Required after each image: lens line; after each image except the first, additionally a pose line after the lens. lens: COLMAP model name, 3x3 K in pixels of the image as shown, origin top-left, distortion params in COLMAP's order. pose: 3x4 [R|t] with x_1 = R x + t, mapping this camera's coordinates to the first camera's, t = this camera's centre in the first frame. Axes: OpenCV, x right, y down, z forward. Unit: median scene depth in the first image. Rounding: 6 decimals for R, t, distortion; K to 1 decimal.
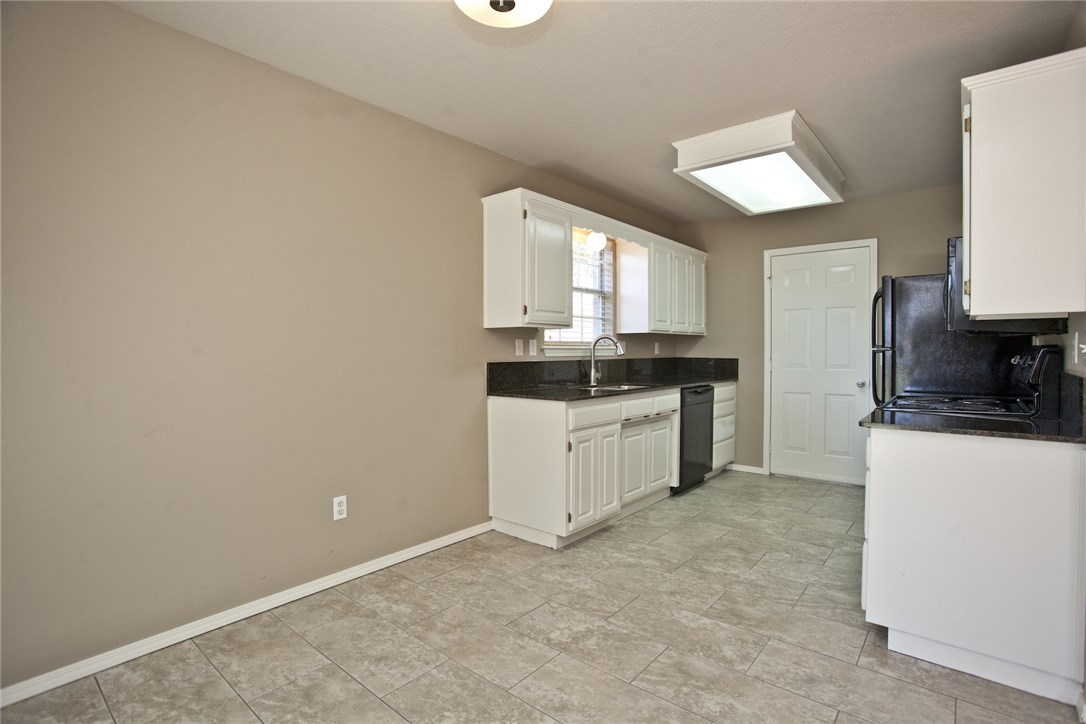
lens RADIAL K [[524.4, 0, 547.8], [0, 524.4, 359.7], [0, 0, 1]] dist [-0.075836, 0.035660]
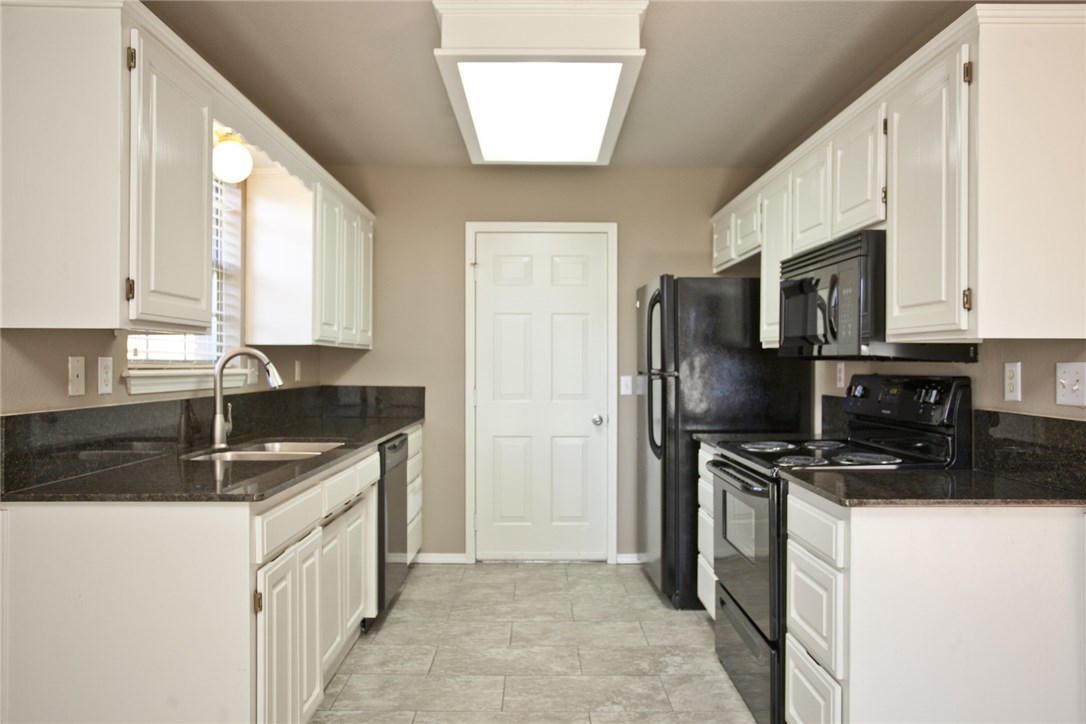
lens RADIAL K [[730.9, 0, 543.0], [0, 730.9, 362.0], [0, 0, 1]] dist [-0.063814, 0.055914]
pose [[0.763709, 0.005522, 0.645537, -0.141785], [0.008612, 0.999787, -0.018740, -0.020091], [-0.645503, 0.019871, 0.763499, 0.308503]]
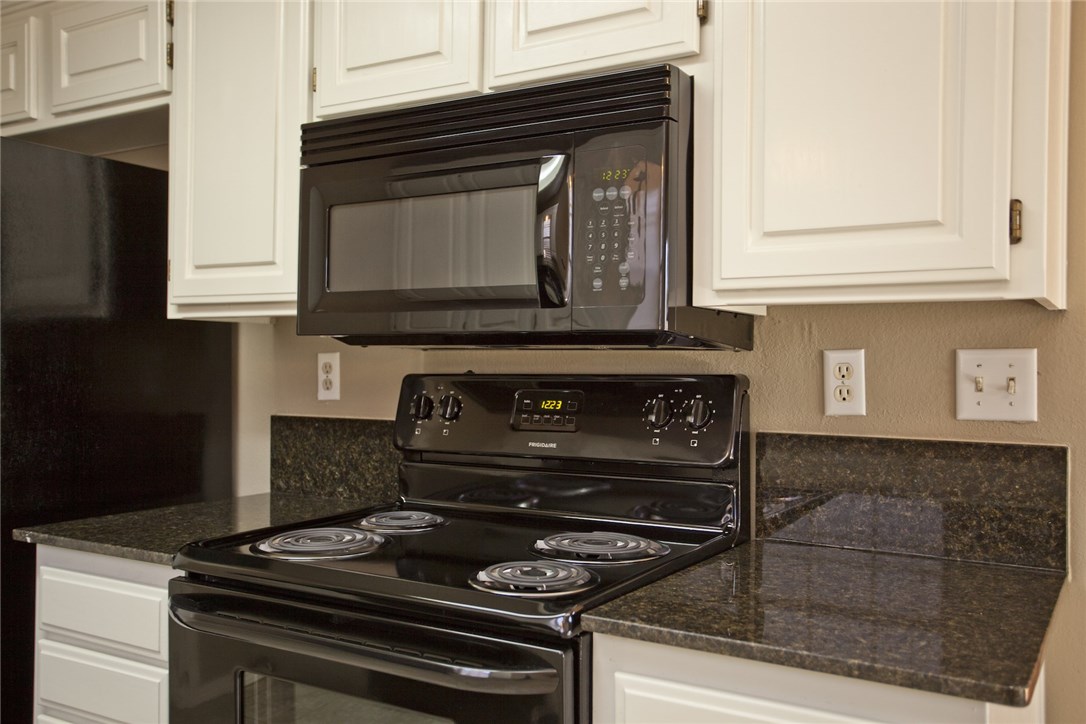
lens RADIAL K [[972.0, 0, 544.8], [0, 972.0, 346.4], [0, 0, 1]] dist [0.010288, 0.002789]
pose [[-0.144587, 0.021201, 0.989265, 0.093870], [0.016461, 0.999684, -0.019018, -0.022495], [-0.989355, 0.013535, -0.144891, 0.725228]]
